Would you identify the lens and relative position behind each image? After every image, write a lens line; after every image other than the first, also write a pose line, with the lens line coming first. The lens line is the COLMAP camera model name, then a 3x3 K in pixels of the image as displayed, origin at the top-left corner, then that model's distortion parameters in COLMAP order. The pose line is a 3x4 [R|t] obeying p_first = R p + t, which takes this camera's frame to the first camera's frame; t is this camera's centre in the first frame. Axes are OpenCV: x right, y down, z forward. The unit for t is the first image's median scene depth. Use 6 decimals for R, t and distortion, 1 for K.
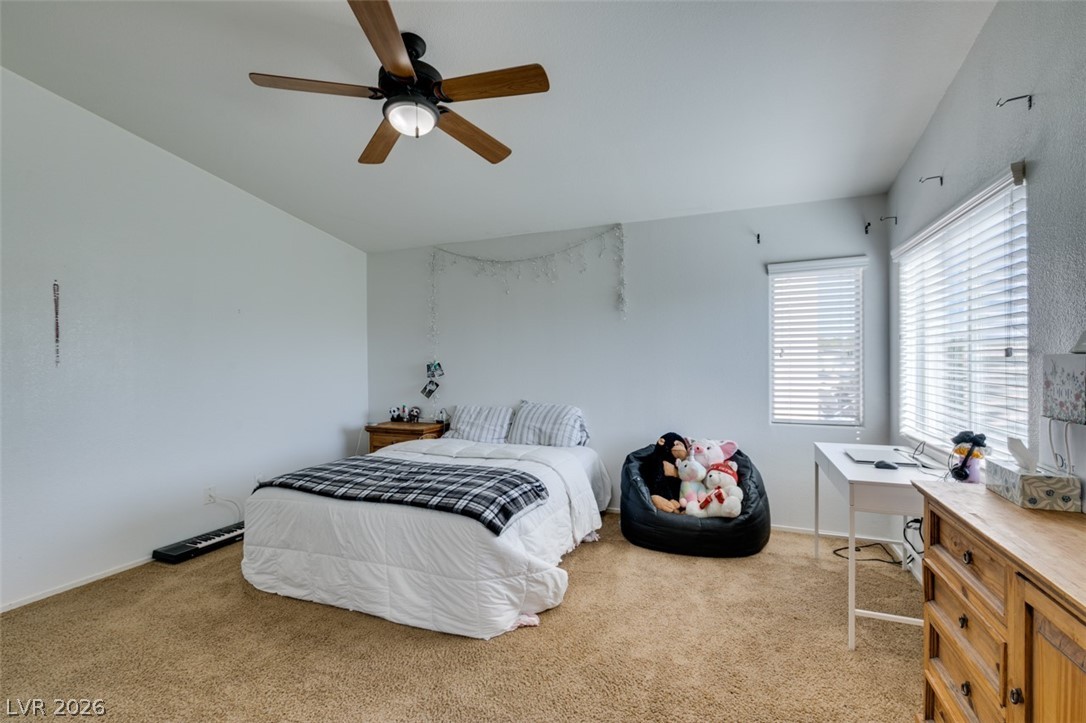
lens RADIAL K [[489.5, 0, 541.8], [0, 489.5, 364.6], [0, 0, 1]] dist [0.003156, 0.000110]
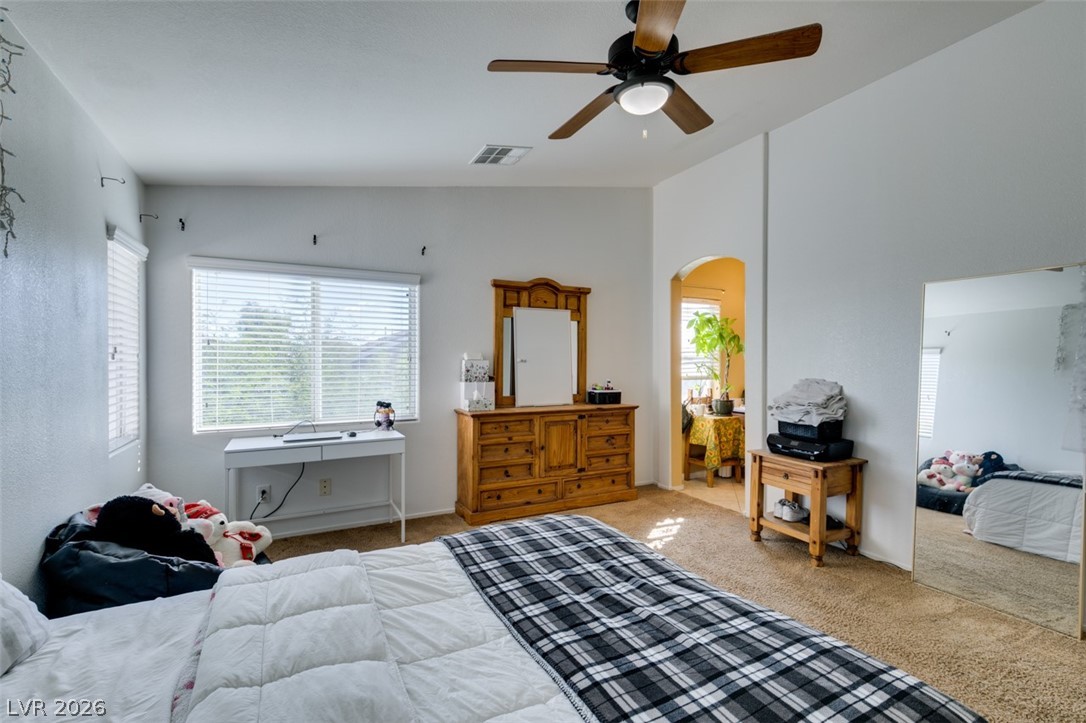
lens RADIAL K [[483.1, 0, 540.5], [0, 483.1, 360.3], [0, 0, 1]] dist [0.001764, -0.000648]
pose [[-0.764991, 0.007865, 0.643993, -0.386713], [0.010026, 0.999950, -0.000303, -0.005032], [-0.643963, 0.006225, -0.765031, 1.002111]]
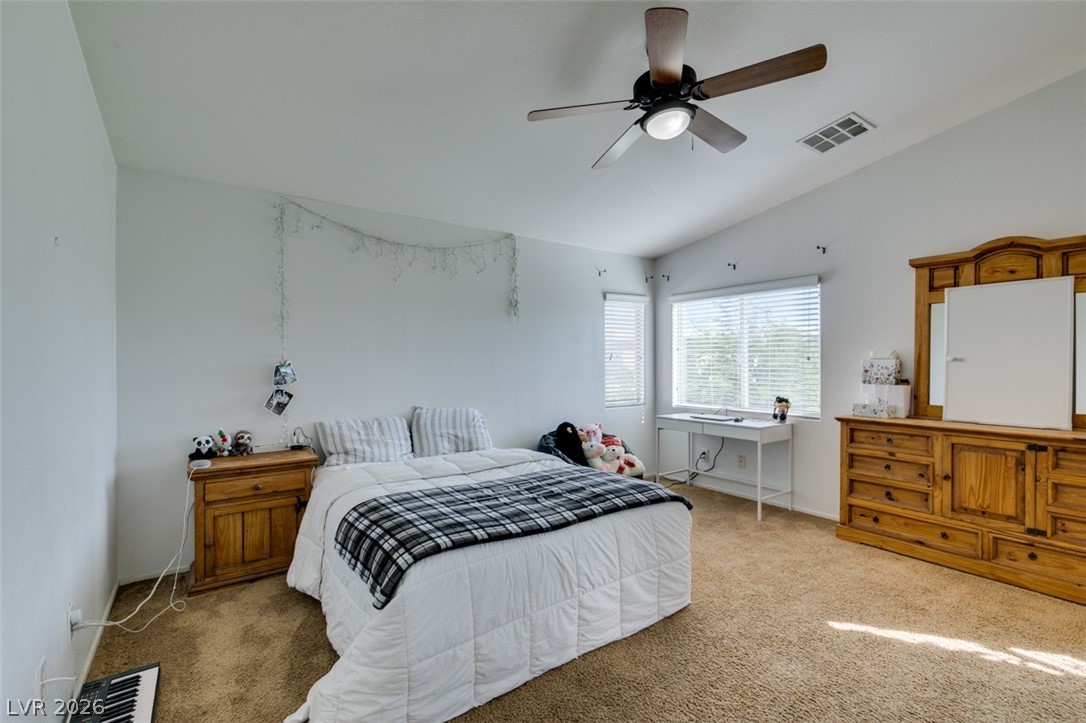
lens RADIAL K [[483.1, 0, 540.5], [0, 483.1, 360.3], [0, 0, 1]] dist [0.001764, -0.000648]
pose [[0.537868, 0.009137, 0.842979, -0.694640], [0.005241, 0.999886, -0.014181, 0.004180], [-0.843013, 0.012046, 0.537759, 0.373875]]
